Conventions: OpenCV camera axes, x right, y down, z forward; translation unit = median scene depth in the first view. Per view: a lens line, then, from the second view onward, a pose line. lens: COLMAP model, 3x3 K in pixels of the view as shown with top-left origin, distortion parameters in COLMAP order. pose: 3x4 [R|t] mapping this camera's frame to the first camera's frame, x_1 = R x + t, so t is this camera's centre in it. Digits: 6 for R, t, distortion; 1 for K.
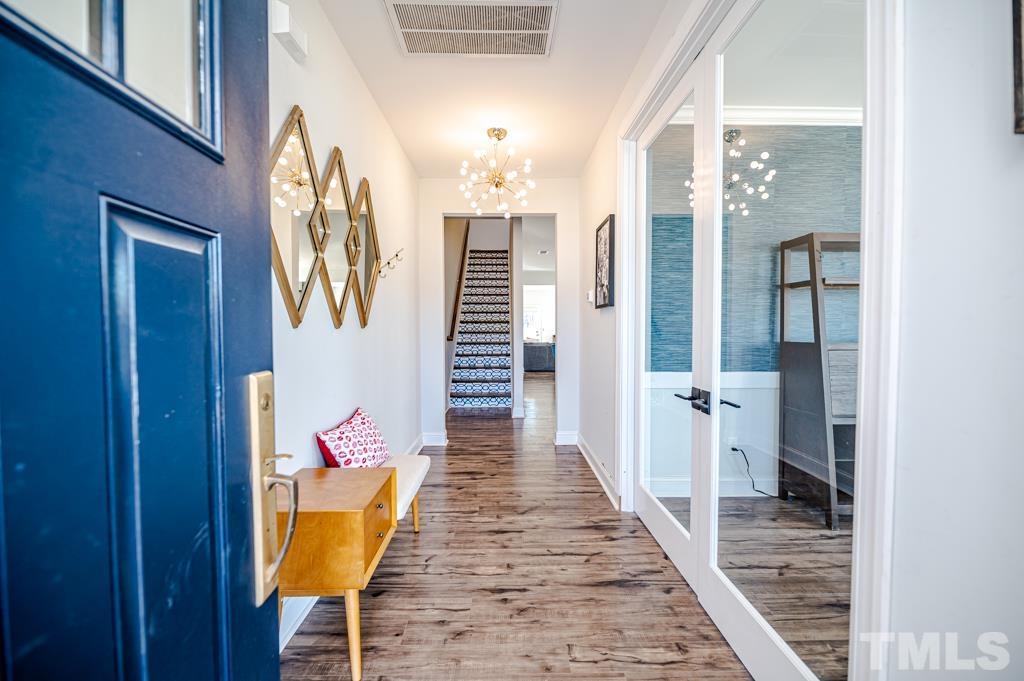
lens RADIAL K [[408.4, 0, 510.5], [0, 408.4, 339.8], [0, 0, 1]] dist [-0.006195, -0.000417]
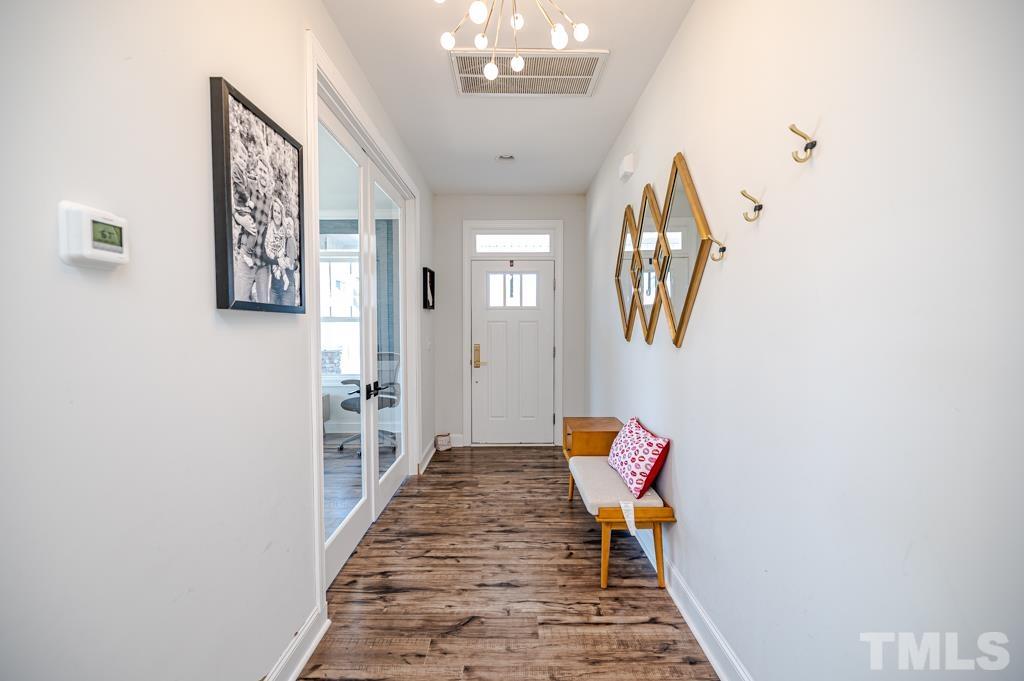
lens RADIAL K [[408.4, 0, 510.5], [0, 408.4, 339.8], [0, 0, 1]] dist [-0.006195, -0.000417]
pose [[-0.999881, 0.003407, 0.015054, -0.056121], [0.004290, 0.998247, 0.059033, -0.101653], [-0.014827, 0.059090, -0.998143, 1.992185]]
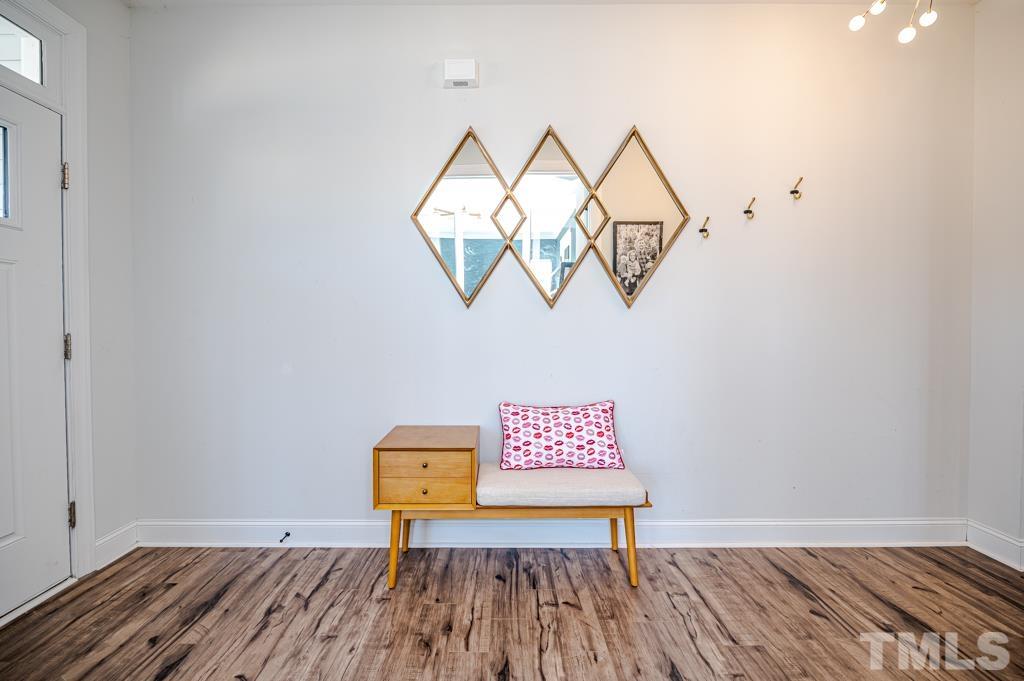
lens RADIAL K [[408.4, 0, 510.5], [0, 408.4, 339.8], [0, 0, 1]] dist [-0.006195, -0.000417]
pose [[-0.014464, 0.012157, -0.999821, 0.542236], [-0.026754, 0.999563, 0.012541, 0.032707], [0.999537, 0.026931, -0.014133, 0.853119]]
